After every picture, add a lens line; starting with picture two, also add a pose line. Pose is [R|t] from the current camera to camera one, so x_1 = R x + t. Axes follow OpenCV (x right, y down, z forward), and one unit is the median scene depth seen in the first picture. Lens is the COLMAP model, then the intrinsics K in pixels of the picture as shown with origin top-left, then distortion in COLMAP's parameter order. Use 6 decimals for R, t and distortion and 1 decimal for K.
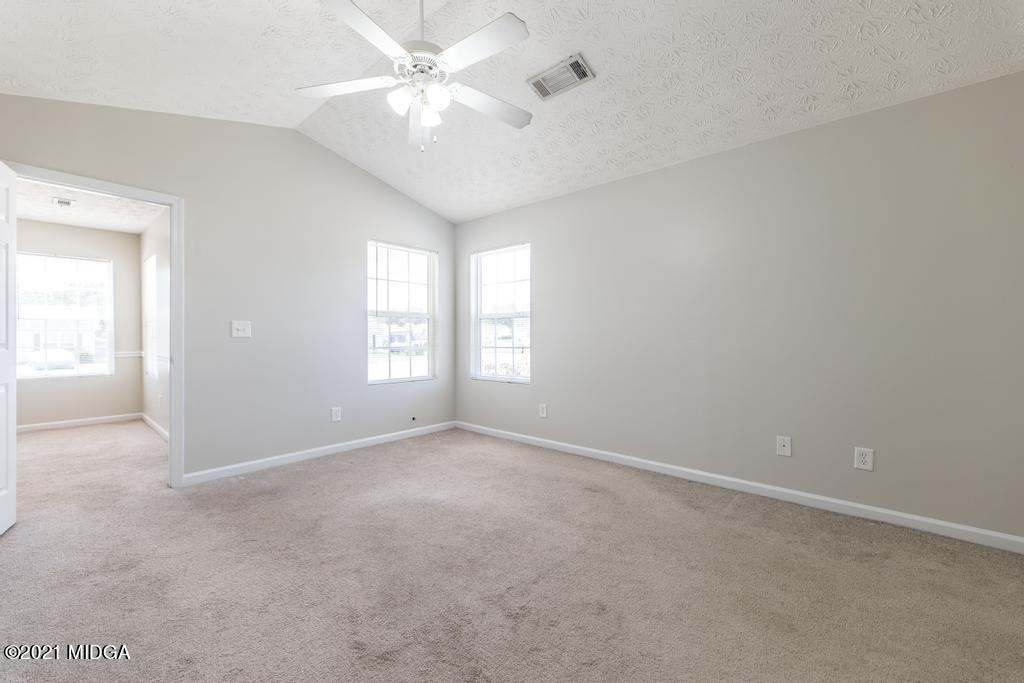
lens RADIAL K [[395.1, 0, 507.9], [0, 395.1, 339.2], [0, 0, 1]] dist [-0.001248, -0.000143]
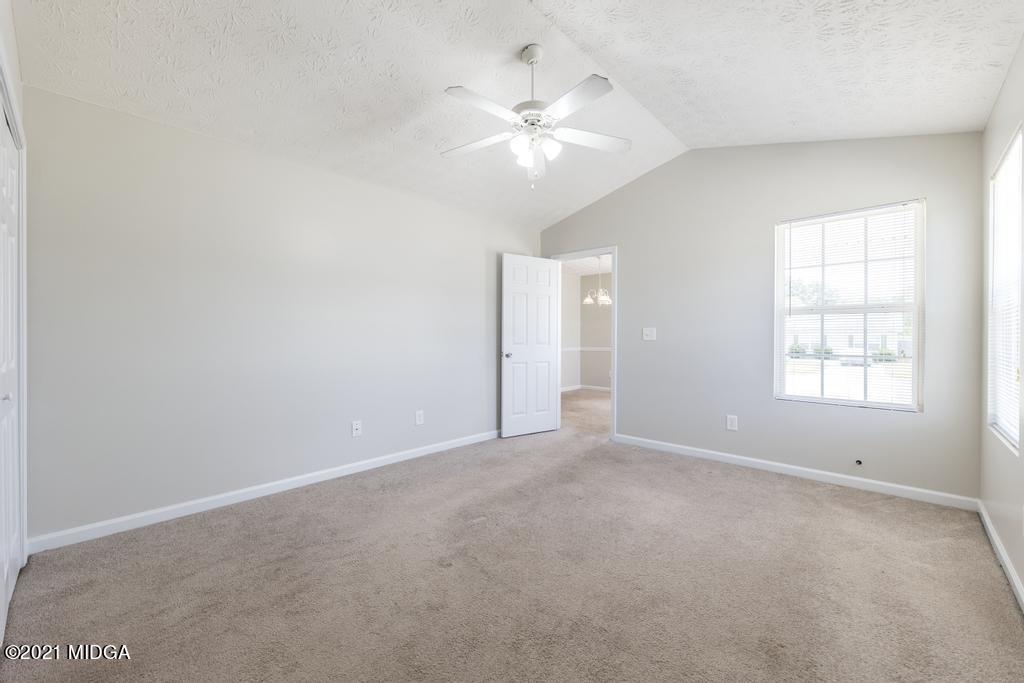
lens RADIAL K [[395.1, 0, 507.9], [0, 395.1, 339.2], [0, 0, 1]] dist [-0.001248, -0.000143]
pose [[-0.011612, 0.008644, -0.999895, 0.554261], [0.001324, 0.999962, 0.008629, -0.019702], [0.999932, -0.001224, -0.011623, 0.512626]]
